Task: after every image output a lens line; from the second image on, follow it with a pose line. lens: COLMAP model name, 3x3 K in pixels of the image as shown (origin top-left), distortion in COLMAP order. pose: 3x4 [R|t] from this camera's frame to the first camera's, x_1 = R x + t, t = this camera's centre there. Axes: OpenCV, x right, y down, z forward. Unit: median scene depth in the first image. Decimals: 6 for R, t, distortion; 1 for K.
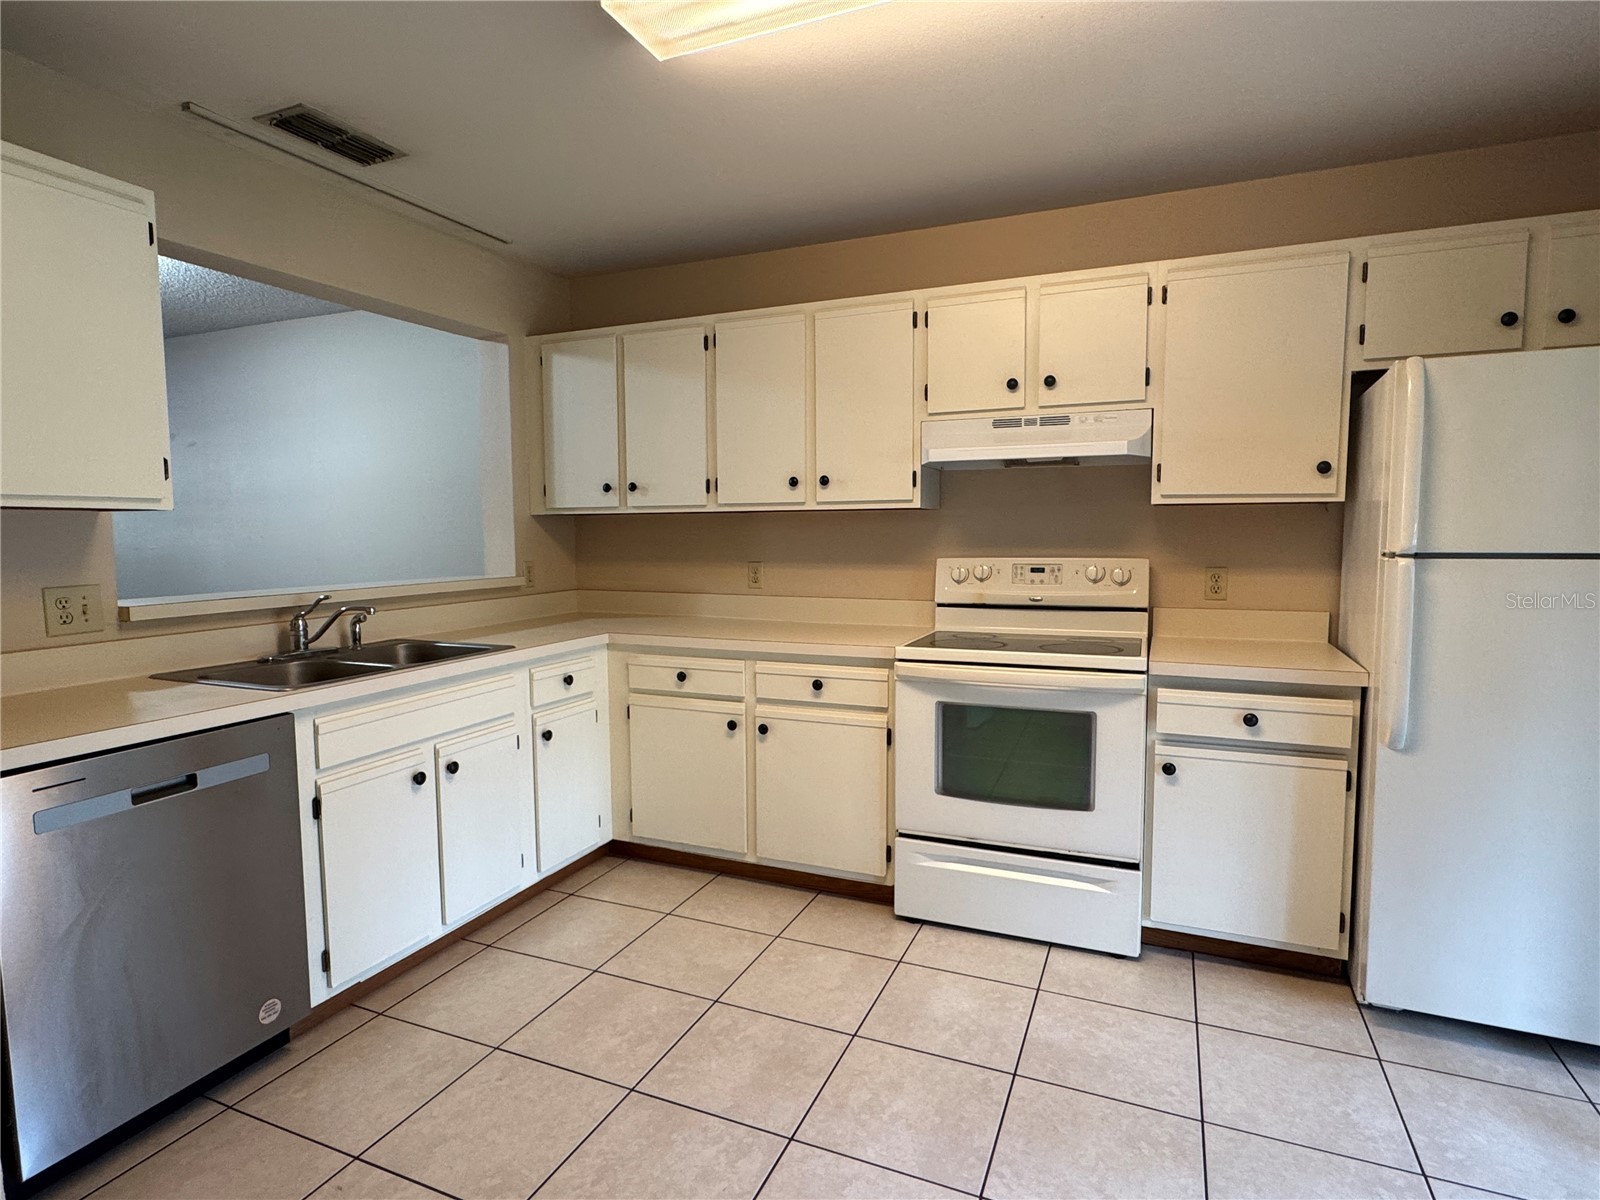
lens RADIAL K [[856.0, 0, 796.5], [0, 856.0, 602.1], [0, 0, 1]] dist [-0.003263, 0.001551]
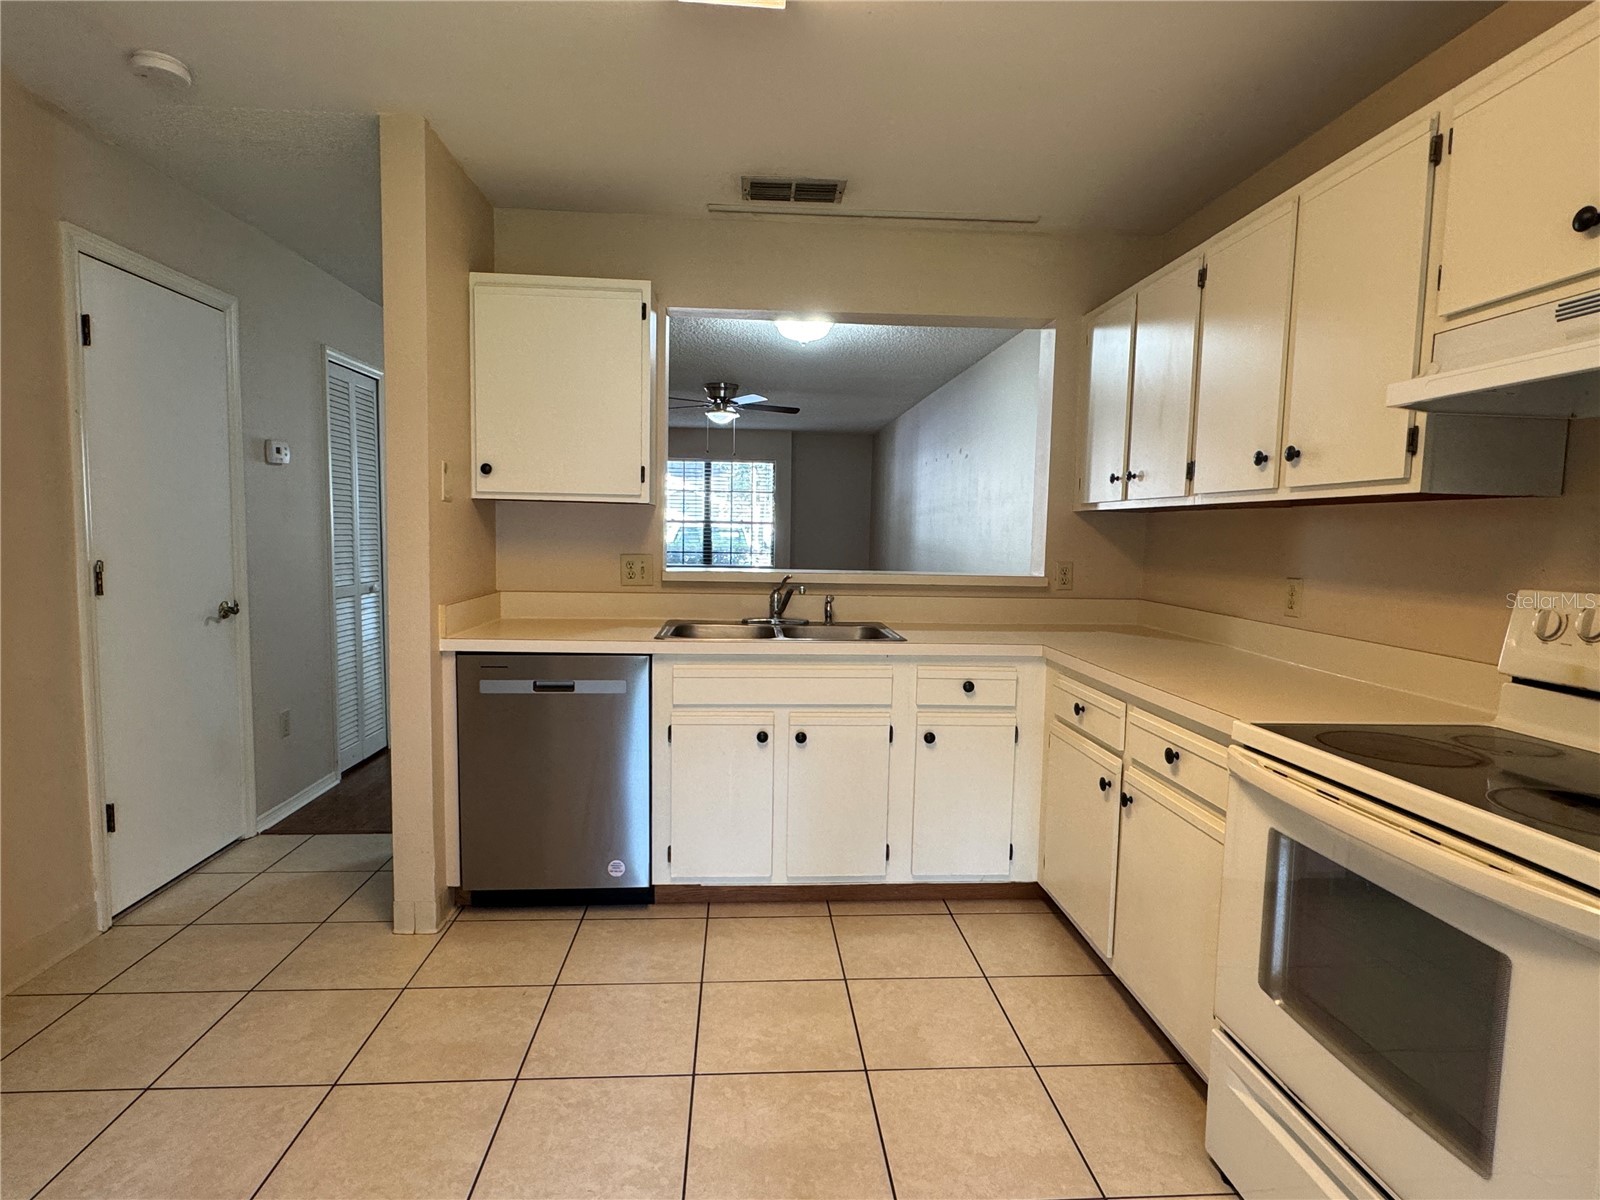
lens RADIAL K [[856.0, 0, 796.5], [0, 856.0, 602.1], [0, 0, 1]] dist [-0.003263, 0.001551]
pose [[0.455930, 0.090639, -0.885388, 0.466634], [-0.098920, 0.993798, 0.050799, -0.028832], [0.884501, 0.064422, 0.462068, 0.404572]]
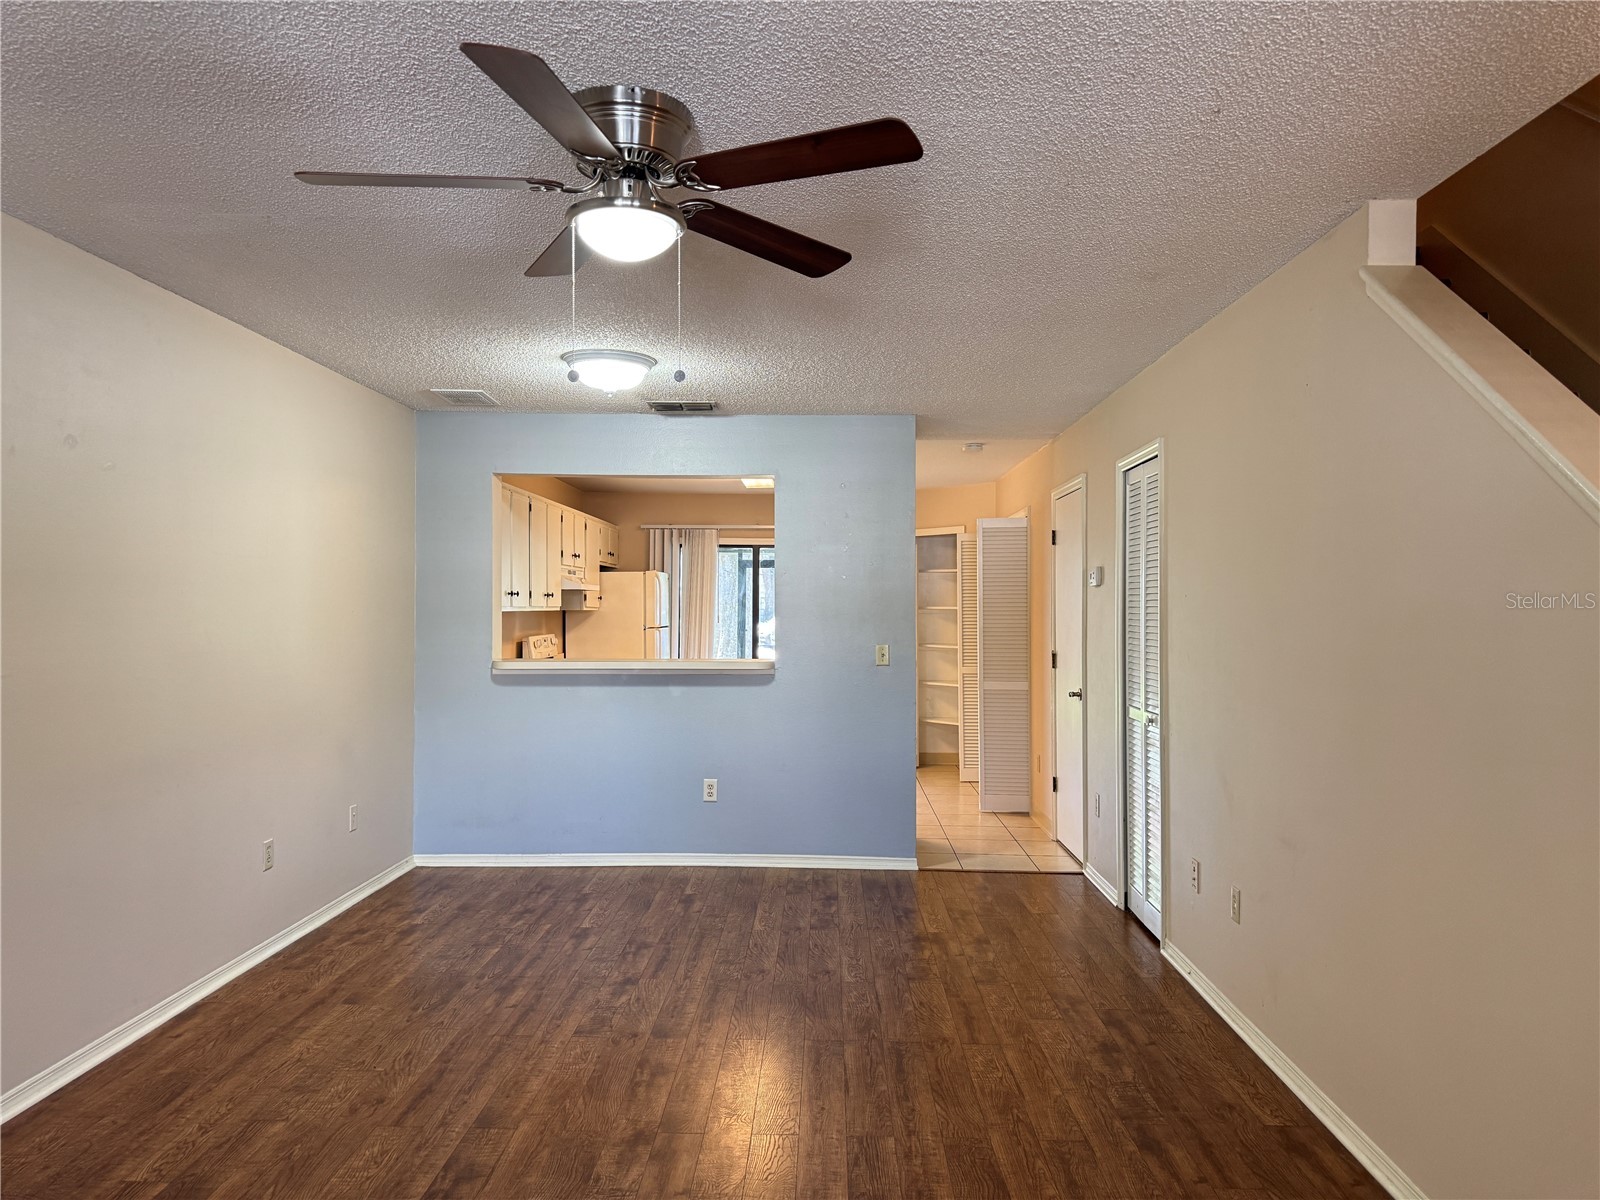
lens RADIAL K [[1118.9, 0, 802.9], [0, 1118.9, 602.1], [0, 0, 1]] dist [0.091741, -0.132359]
pose [[-0.375502, 0.010028, 0.926767, -2.534569], [0.077993, 0.996737, 0.020816, -0.142047], [-0.923534, 0.080098, -0.375059, 1.485861]]
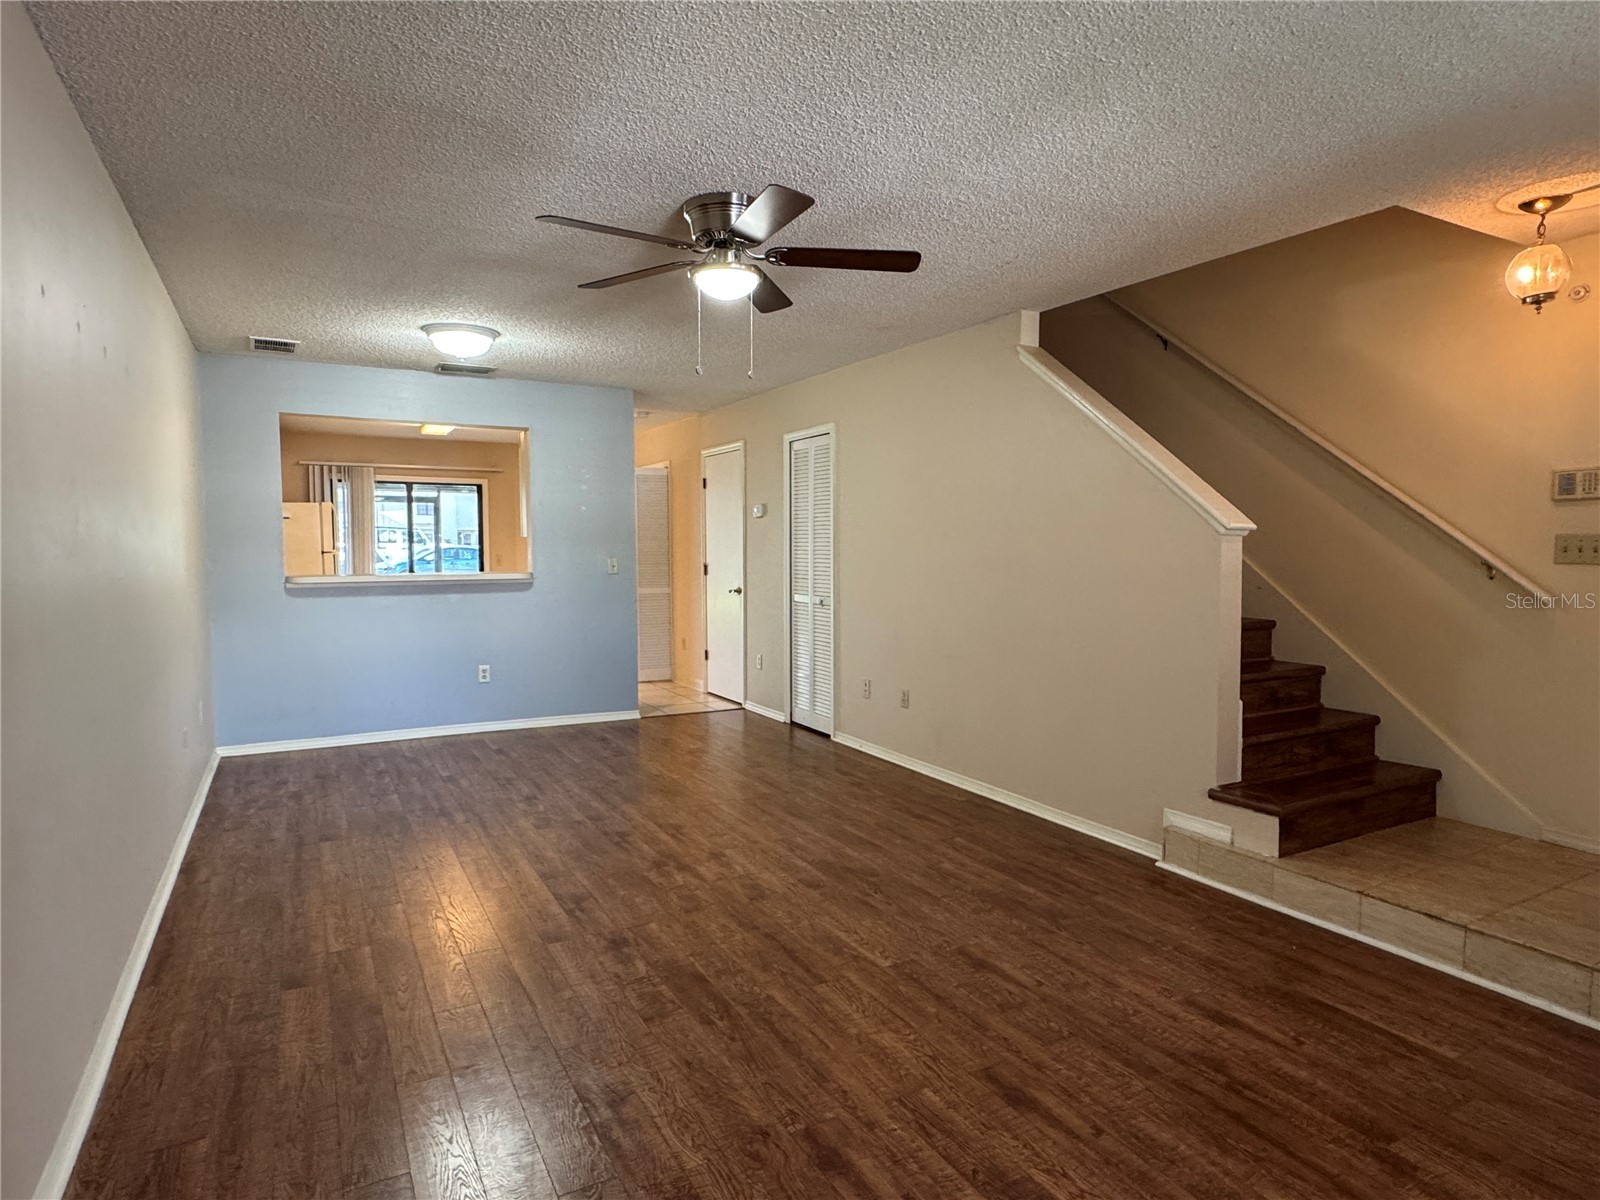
lens RADIAL K [[907.4, 0, 796.5], [0, 907.4, 611.1], [0, 0, 1]] dist [0.003308, -0.001076]
pose [[-0.789428, -0.039803, 0.612551, -2.453523], [0.057373, 0.988743, 0.138187, -0.167745], [-0.611156, 0.144233, -0.778258, 2.078104]]
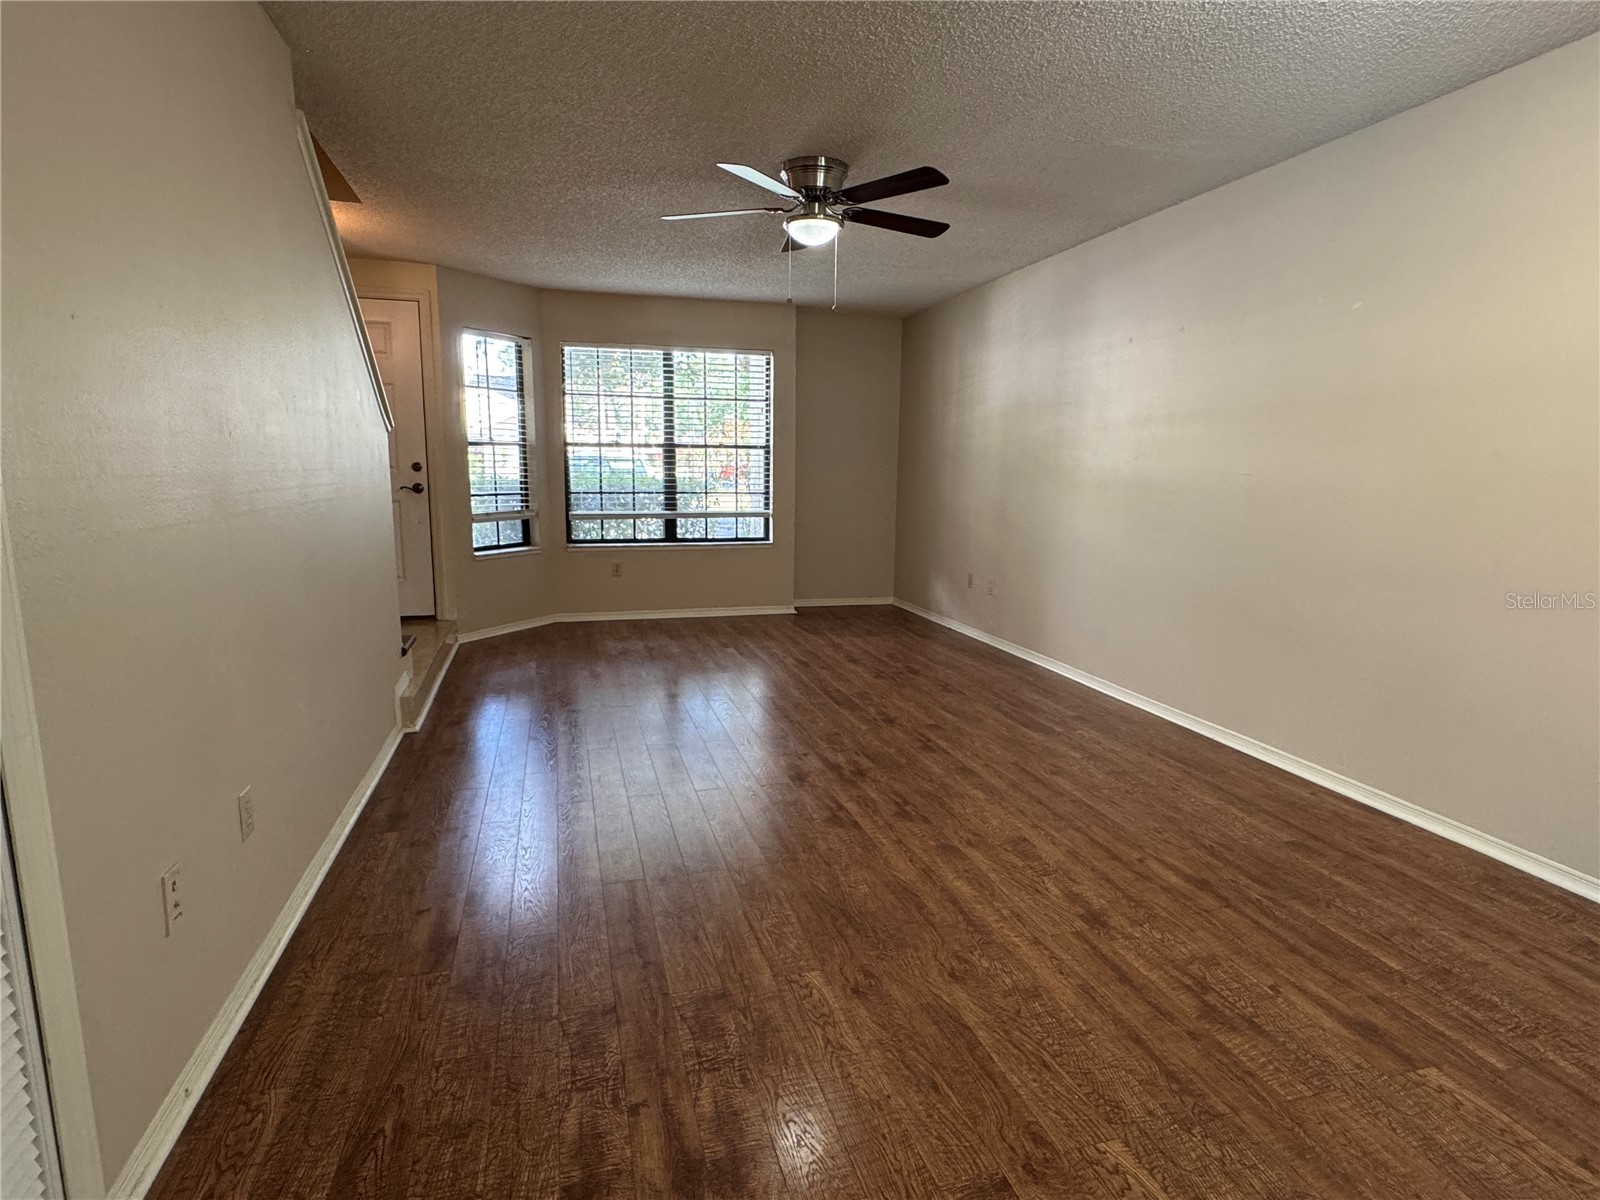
lens RADIAL K [[856.0, 0, 796.5], [0, 856.0, 602.1], [0, 0, 1]] dist [-0.003263, 0.001551]
pose [[0.627337, 0.139453, -0.766160, -0.779261], [-0.081853, 0.990194, 0.113210, -0.016700], [0.774434, -0.008308, 0.632600, 0.502573]]
